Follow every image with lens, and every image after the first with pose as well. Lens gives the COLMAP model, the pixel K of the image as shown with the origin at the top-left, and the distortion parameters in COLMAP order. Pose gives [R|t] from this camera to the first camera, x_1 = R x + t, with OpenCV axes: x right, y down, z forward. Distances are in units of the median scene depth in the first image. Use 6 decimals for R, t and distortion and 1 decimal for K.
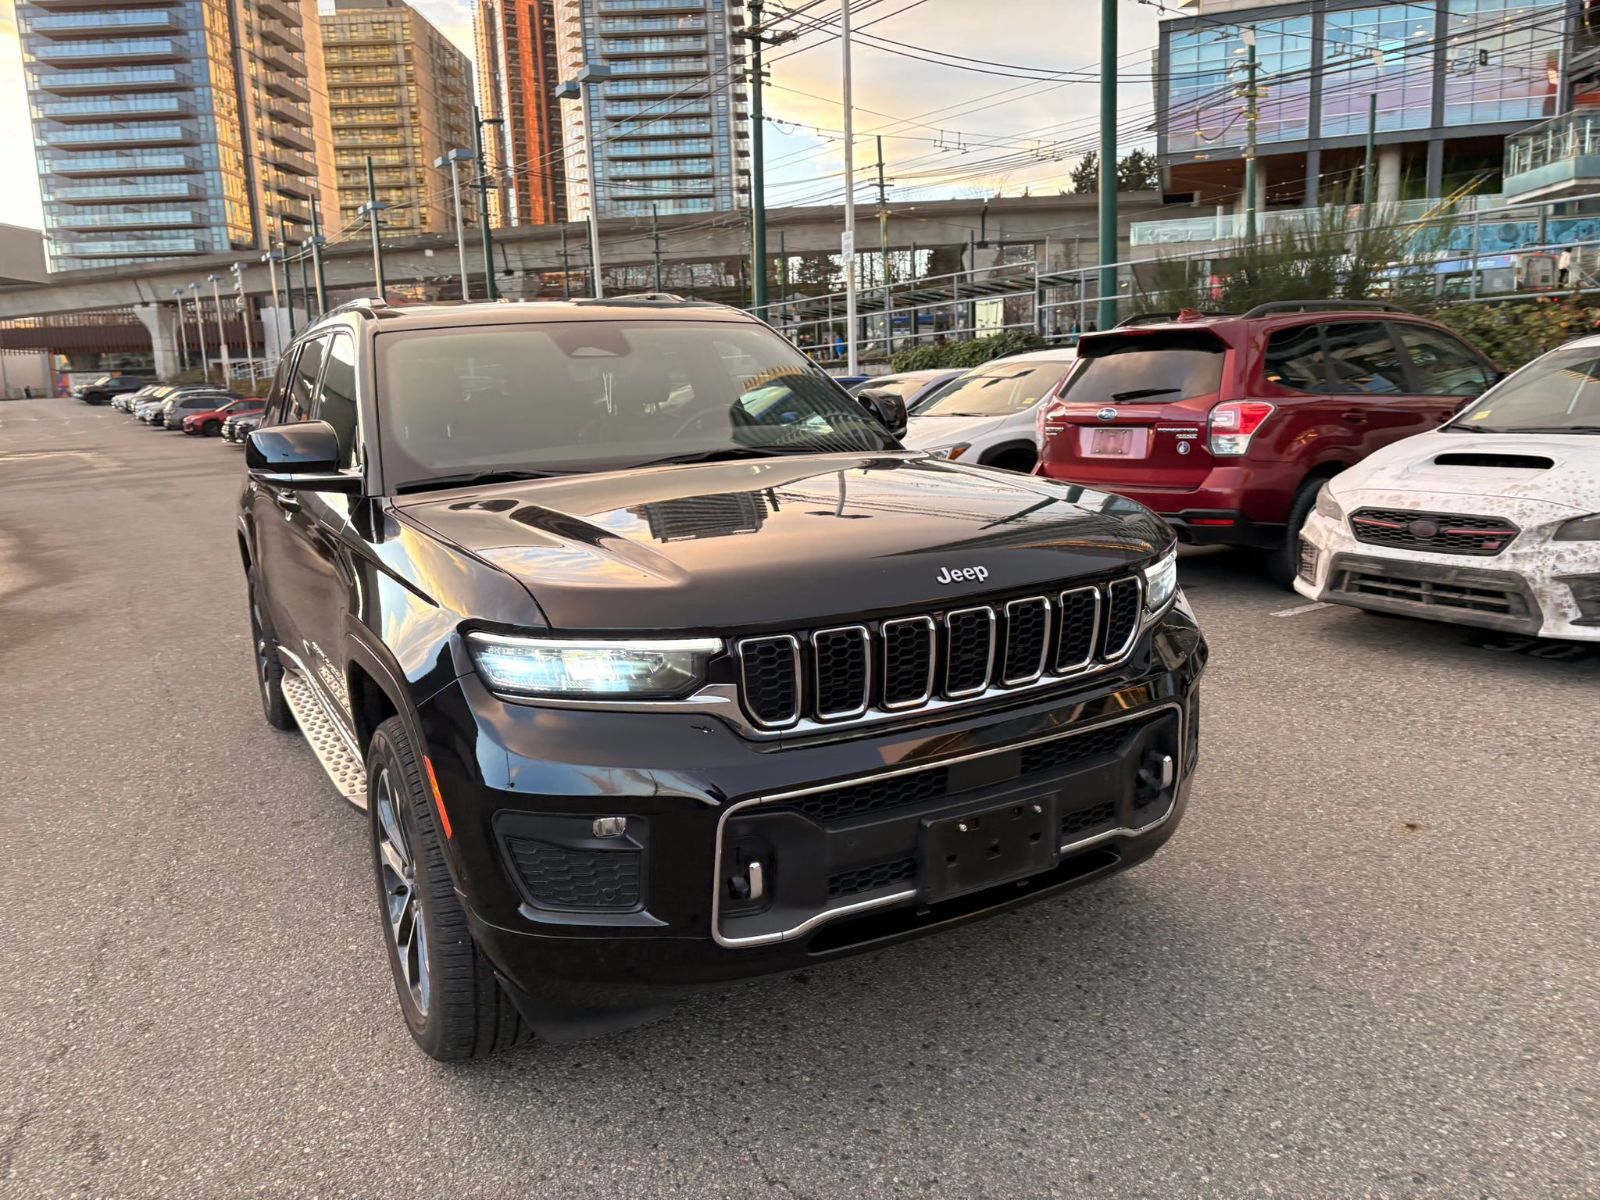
lens RADIAL K [[1202.9, 0, 799.6], [0, 1202.9, 604.2], [0, 0, 1]] dist [0.053553, -0.057769]
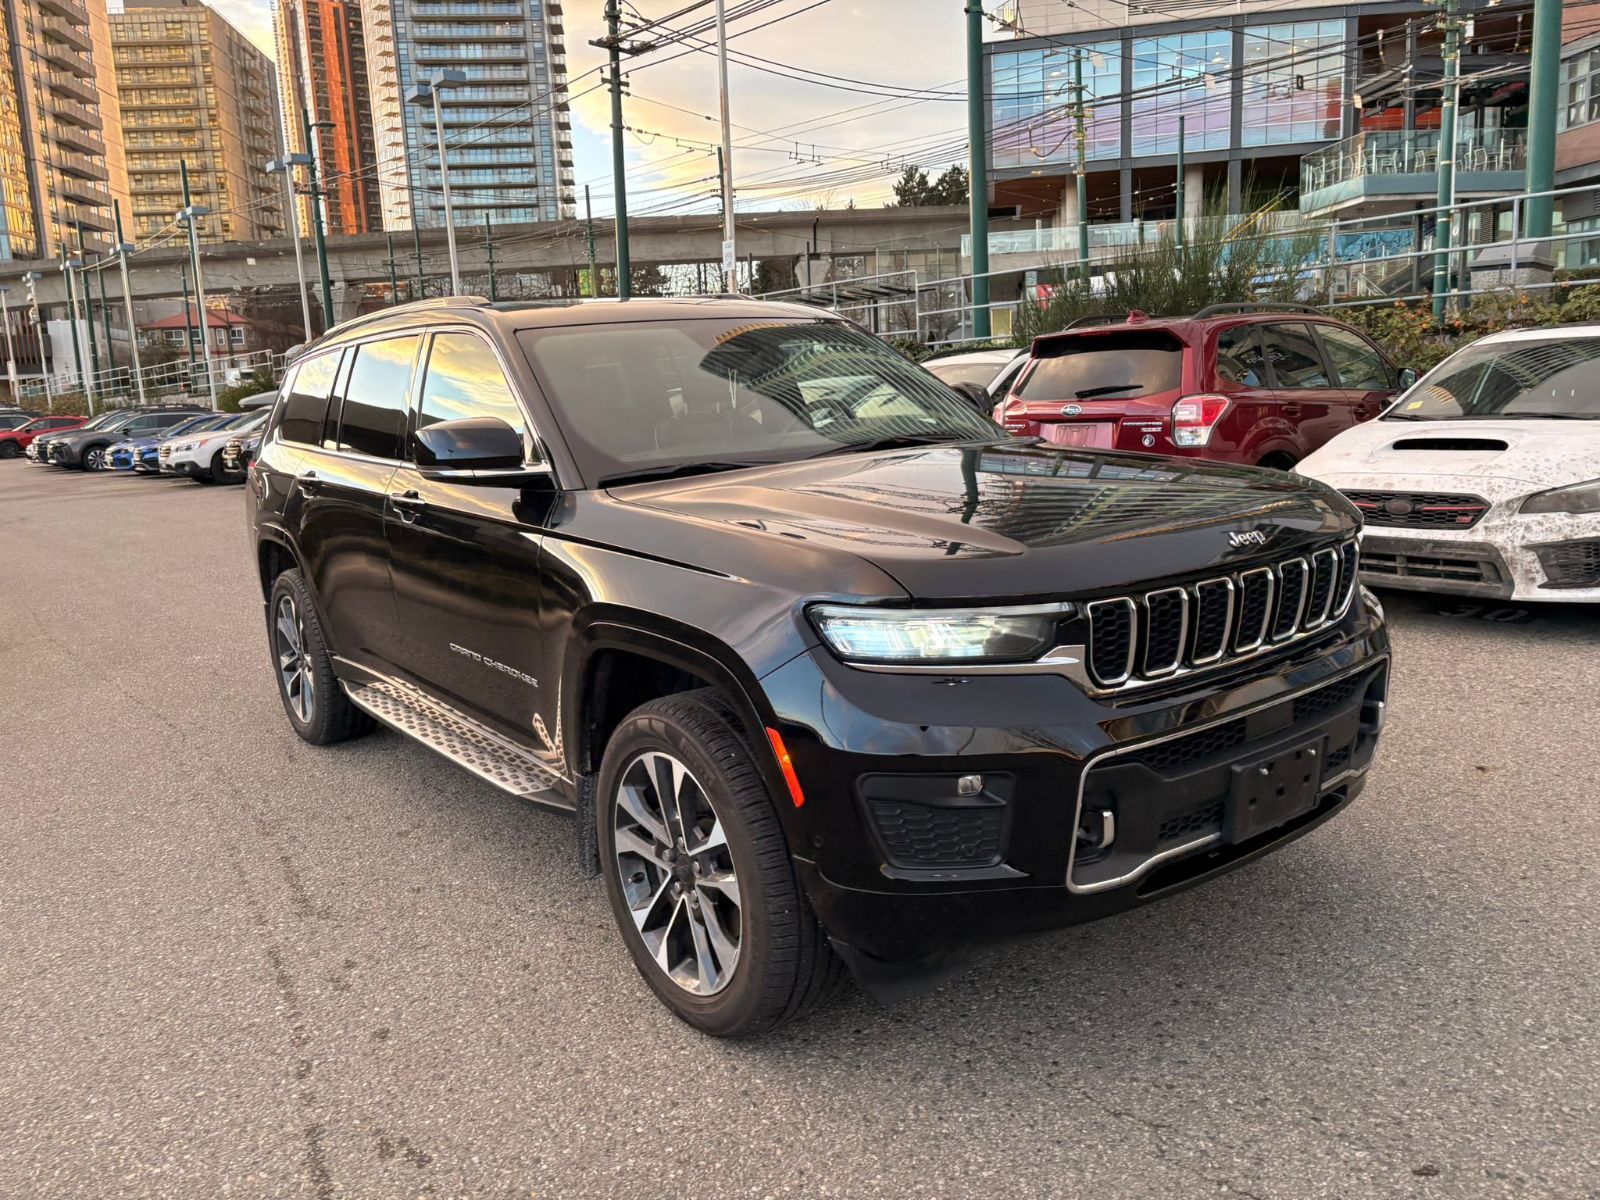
lens RADIAL K [[1202.9, 0, 800.5], [0, 1202.9, 593.0], [0, 0, 1]] dist [0.053553, -0.057769]
pose [[0.989794, -0.035864, 0.137919, -0.021010], [0.038215, 0.999165, -0.014433, 0.001259], [-0.137286, 0.019557, 0.990338, -0.001124]]
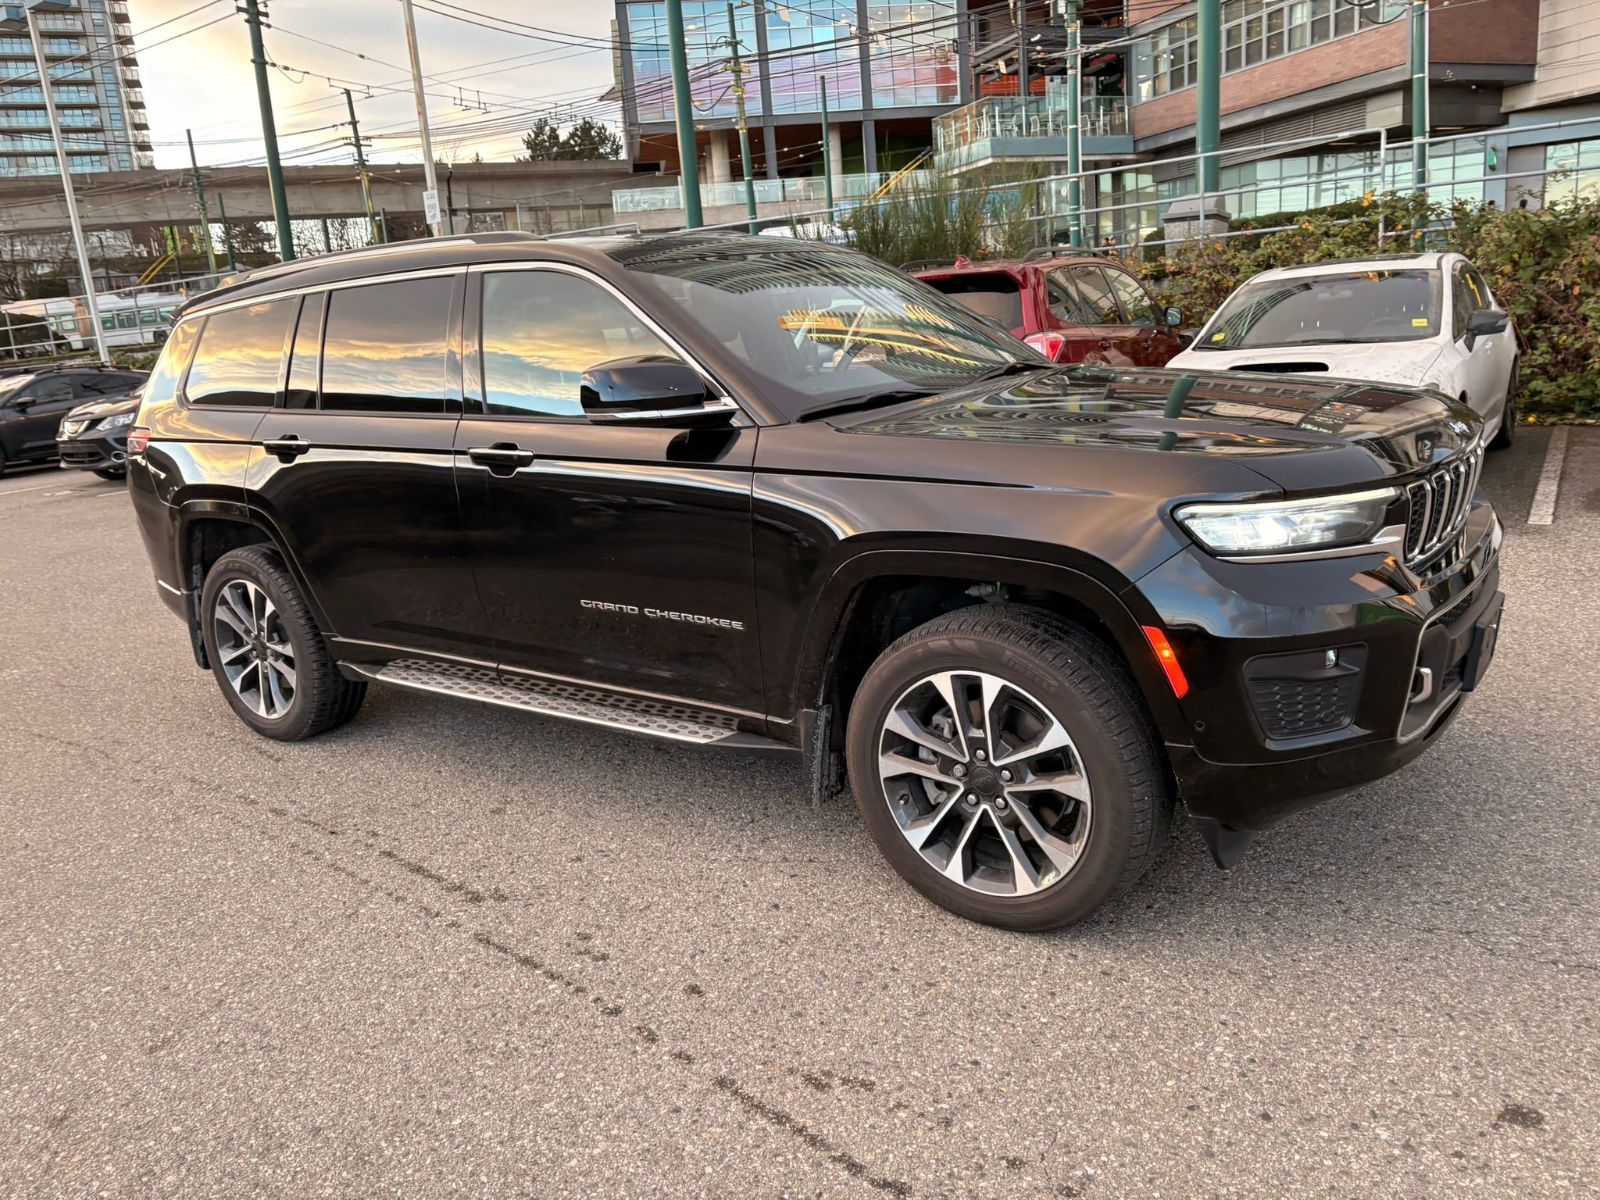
lens RADIAL K [[1202.9, 0, 798.7], [0, 1202.9, 608.7], [0, 0, 1]] dist [0.053553, -0.057769]
pose [[0.905534, -0.128434, 0.404367, -0.051826], [0.117900, 0.991717, 0.050963, 0.000830], [-0.407563, 0.001526, 0.913176, 0.006698]]
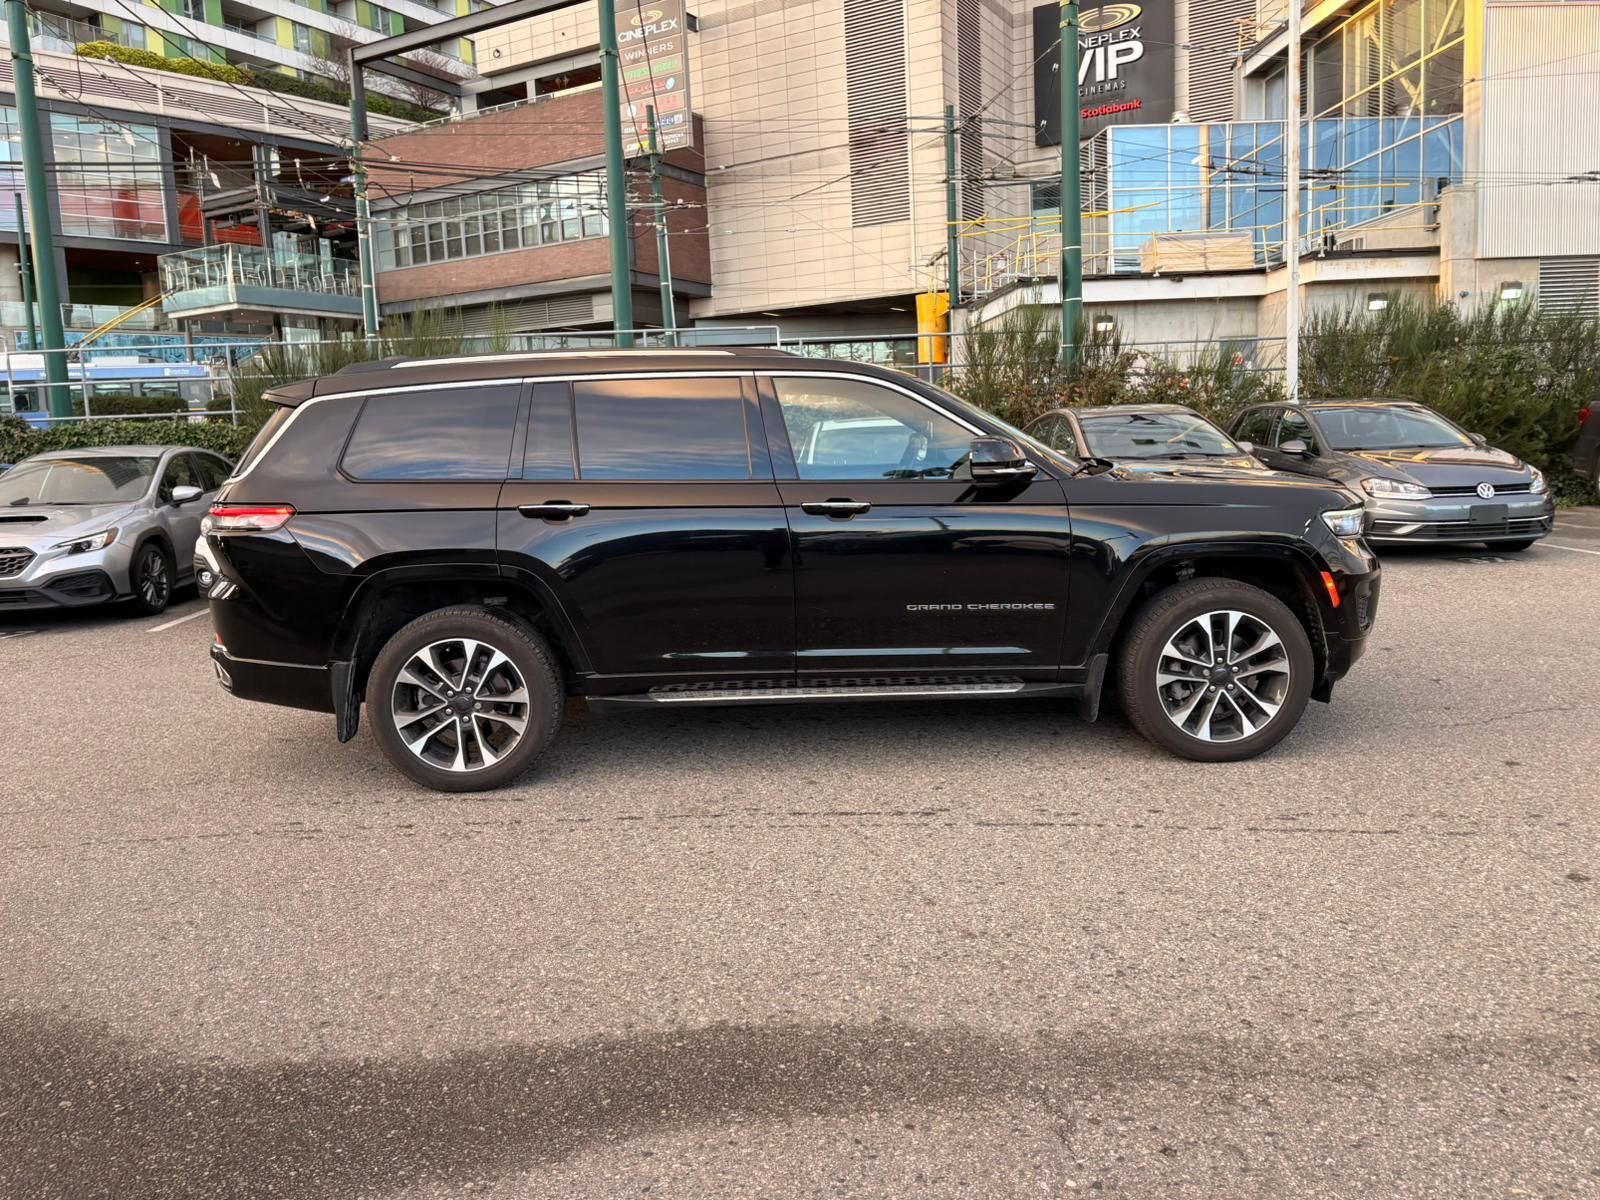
lens RADIAL K [[1202.9, 0, 797.2], [0, 1202.9, 595.6], [0, 0, 1]] dist [0.053553, -0.057769]
pose [[0.462116, -0.097969, 0.881391, -0.130792], [0.180063, 0.983542, 0.014916, -0.001674], [-0.868347, 0.151813, 0.472151, 0.039229]]
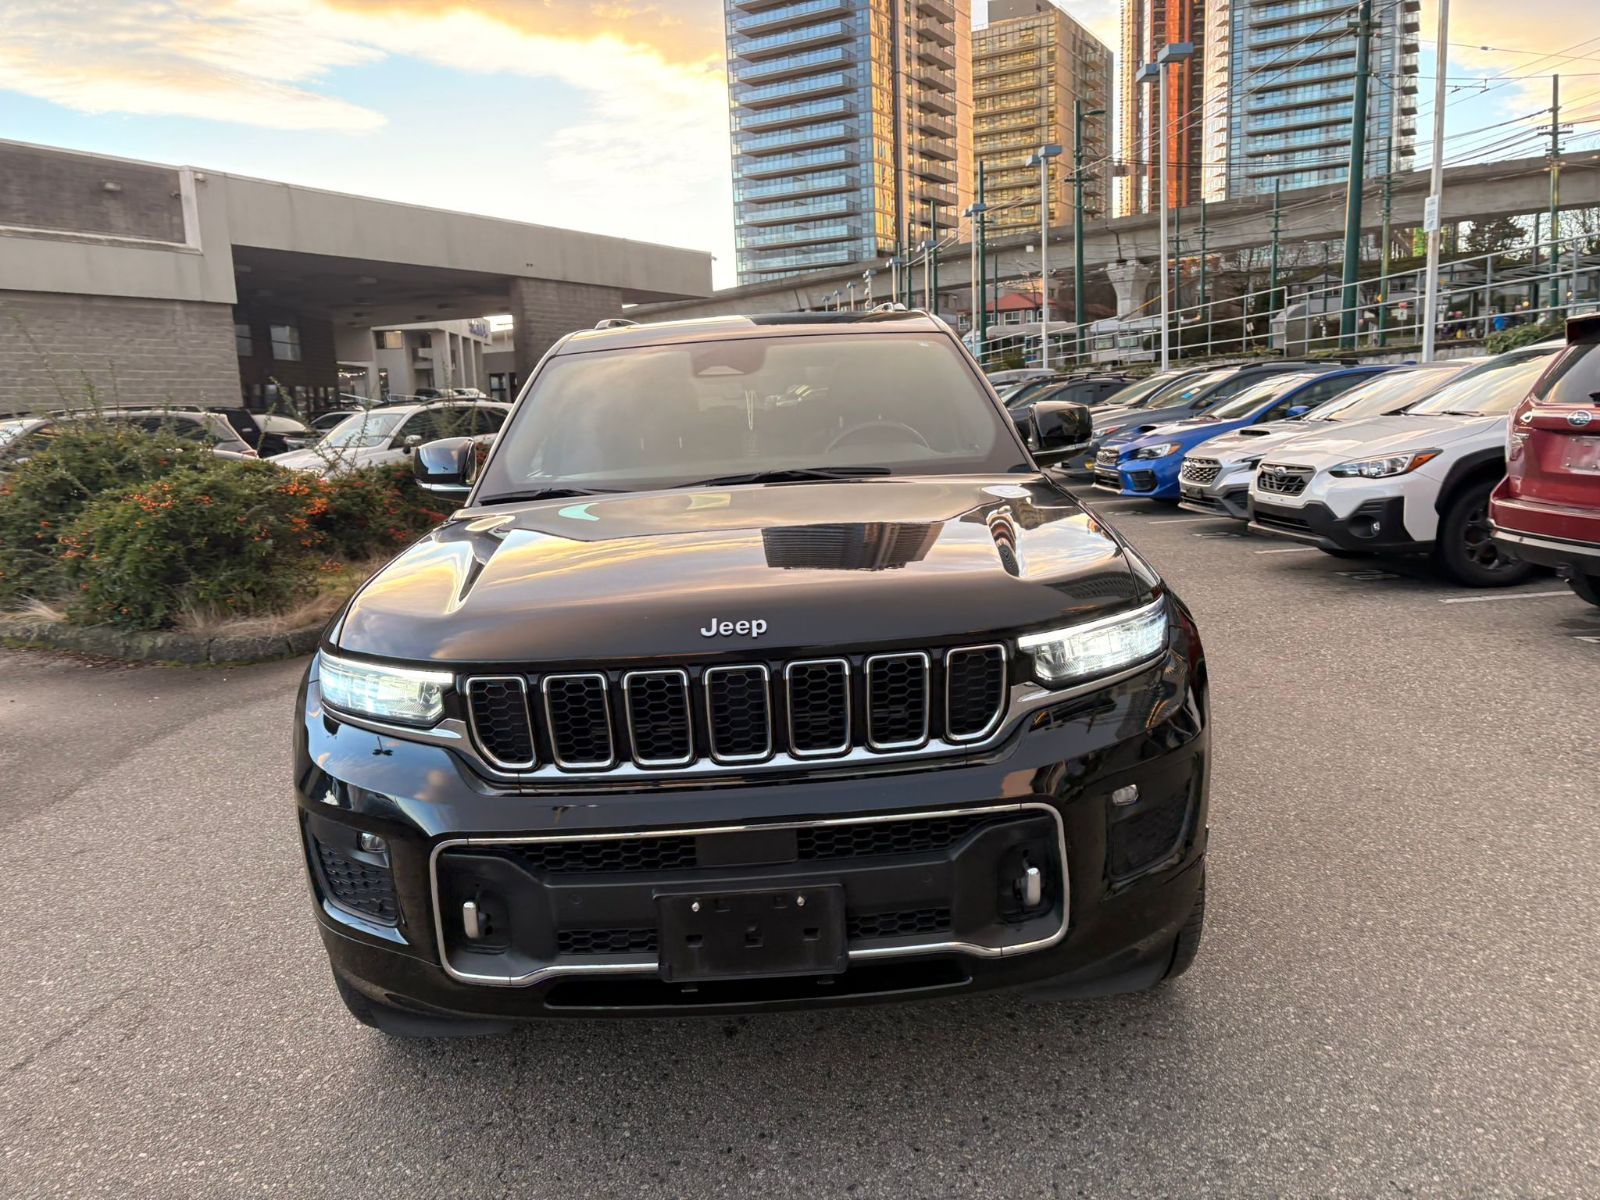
lens RADIAL K [[1202.9, 0, 805.6], [0, 1202.9, 591.5], [0, 0, 1]] dist [0.053553, -0.057769]
pose [[0.880280, 0.070500, -0.469187, 0.028284], [-0.071271, 0.997326, 0.016141, -0.003292], [0.469070, 0.019231, 0.882951, 0.010701]]
